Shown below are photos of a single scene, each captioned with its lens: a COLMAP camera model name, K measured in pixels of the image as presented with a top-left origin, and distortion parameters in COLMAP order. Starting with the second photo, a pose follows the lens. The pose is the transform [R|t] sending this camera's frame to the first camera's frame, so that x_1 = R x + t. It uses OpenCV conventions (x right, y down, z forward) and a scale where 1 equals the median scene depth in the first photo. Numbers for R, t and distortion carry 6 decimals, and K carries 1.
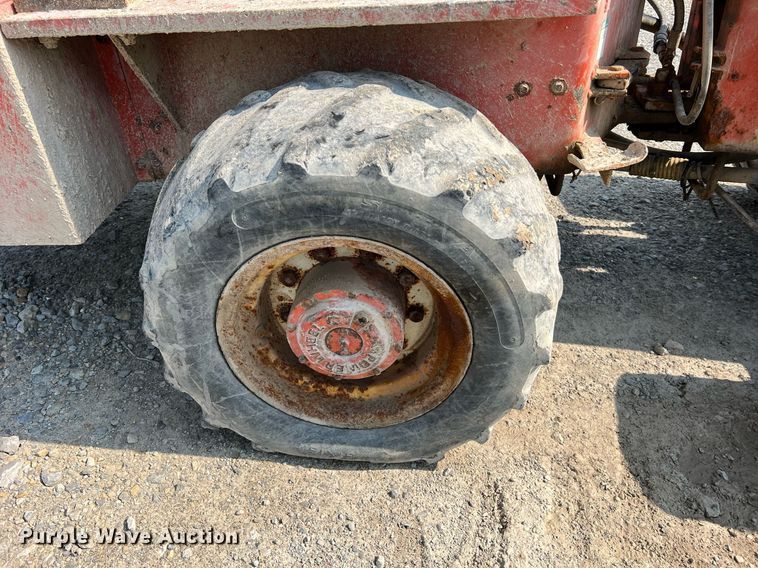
lens RADIAL K [[587.9, 0, 381.3], [0, 587.9, 282.2], [0, 0, 1]] dist [0.008874, 0.000745]
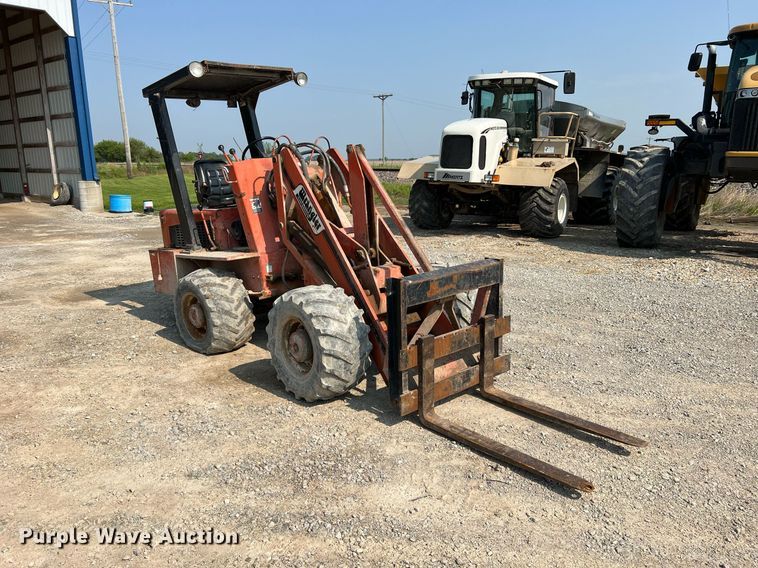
lens RADIAL K [[569.5, 0, 381.5], [0, 569.5, 283.6], [0, 0, 1]] dist [0.047001, -0.052626]
pose [[0.766808, 0.097604, -0.634412, 3.654222], [-0.331761, 0.906381, -0.261550, 0.510933], [0.549491, 0.411032, 0.727402, -1.538585]]
